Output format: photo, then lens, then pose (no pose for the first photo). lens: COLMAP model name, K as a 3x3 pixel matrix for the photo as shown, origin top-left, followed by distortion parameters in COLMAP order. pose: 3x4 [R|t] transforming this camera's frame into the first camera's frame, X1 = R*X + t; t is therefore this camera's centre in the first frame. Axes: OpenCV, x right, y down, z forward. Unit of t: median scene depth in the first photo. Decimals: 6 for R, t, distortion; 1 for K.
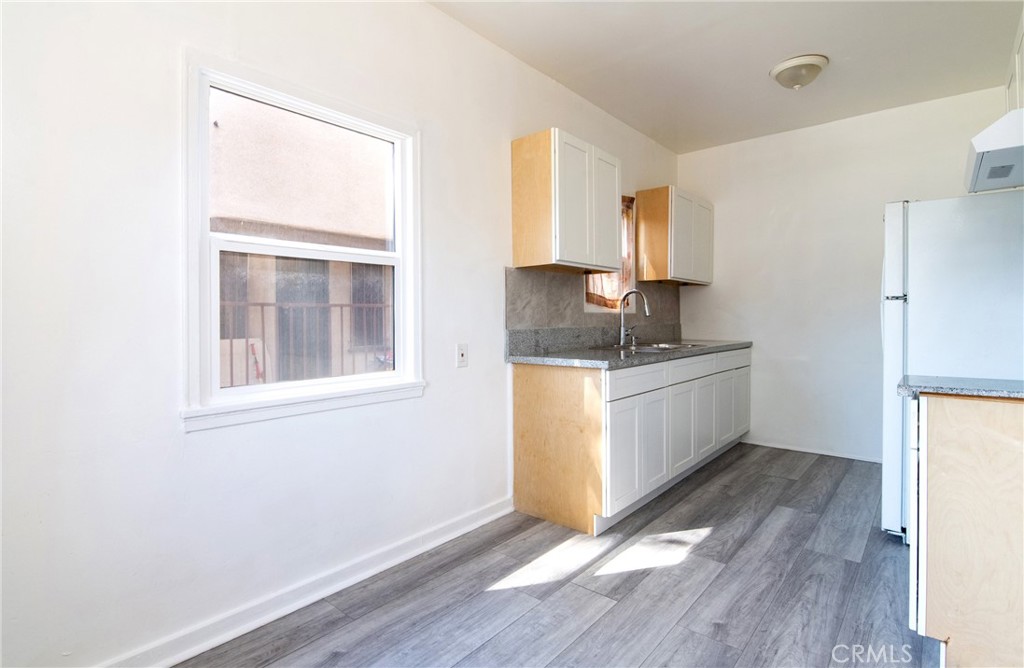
lens RADIAL K [[480.1, 0, 500.5], [0, 480.1, 322.6], [0, 0, 1]] dist [0.000371, -0.000299]
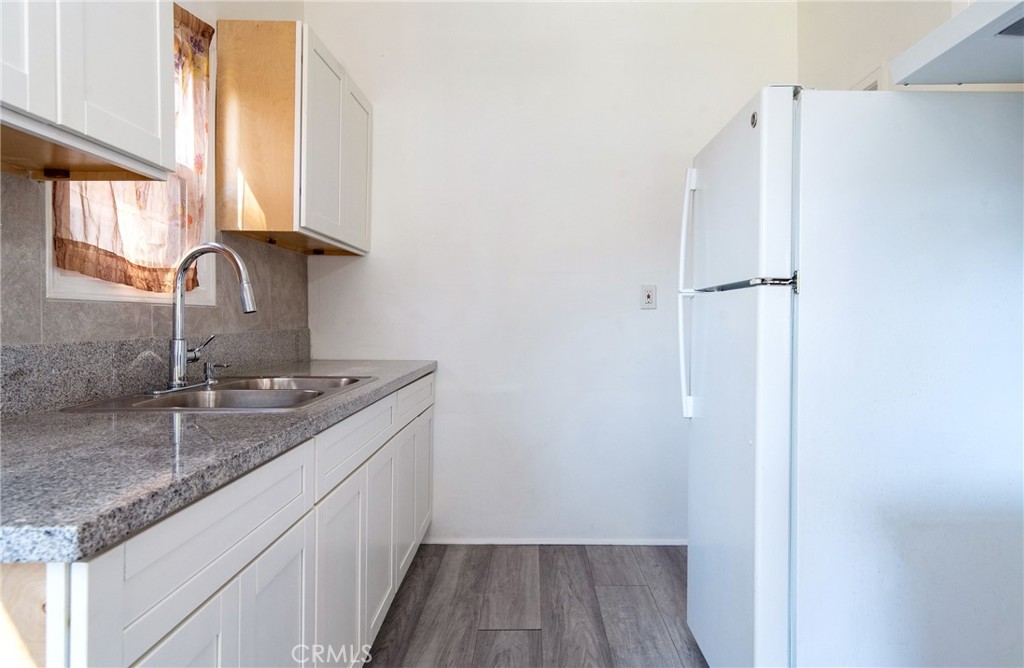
lens RADIAL K [[643.5, 0, 516.0], [0, 643.5, 318.9], [0, 0, 1]] dist [0.024844, 0.001097]
pose [[0.756039, 0.007418, 0.654484, 0.124312], [-0.003220, 0.999966, -0.007615, -0.004795], [-0.654519, 0.003650, 0.756037, 0.453411]]
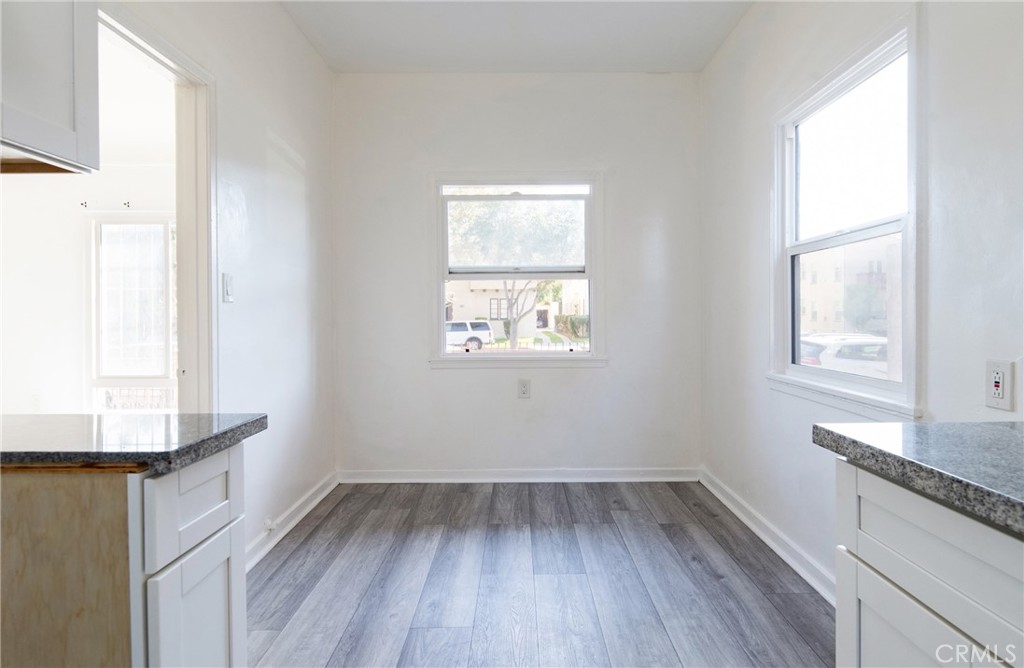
lens RADIAL K [[566.7, 0, 511.5], [0, 566.7, 315.1], [0, 0, 1]] dist [0.005048, -0.000164]
pose [[-0.749924, 0.014530, -0.661365, 0.478697], [0.009452, 0.999892, 0.011250, -0.009114], [0.661457, 0.002186, -0.749980, 0.802527]]
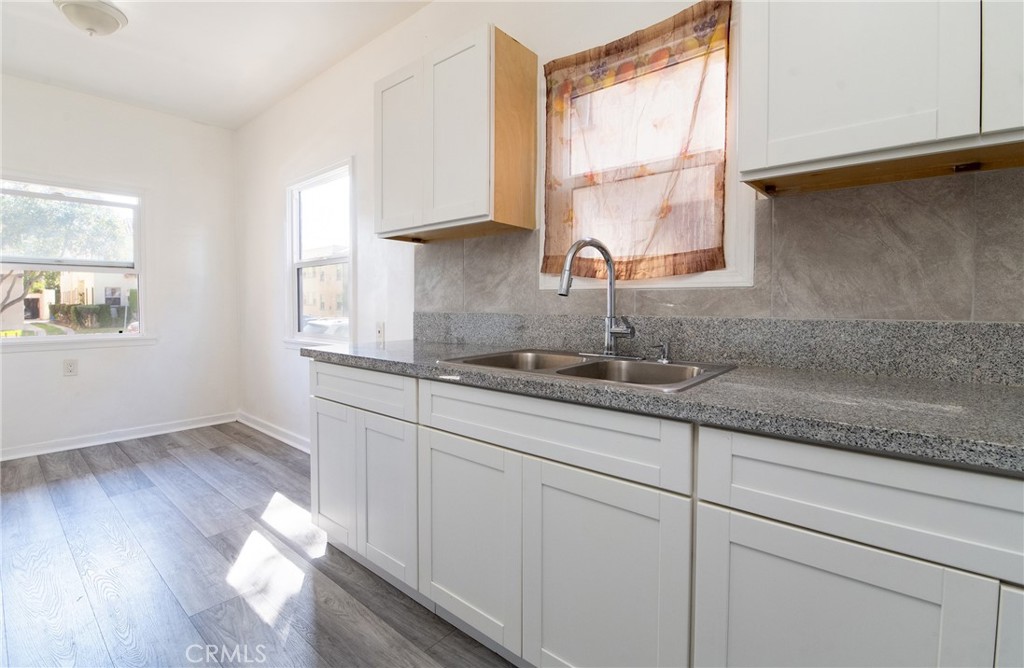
lens RADIAL K [[466.9, 0, 506.9], [0, 466.9, 317.3], [0, 0, 1]] dist [0.000644, -0.011759]
pose [[0.015066, 0.039814, -0.999094, 0.752579], [-0.004843, 0.999198, 0.039746, -0.009637], [0.999875, 0.004240, 0.015247, 0.935027]]
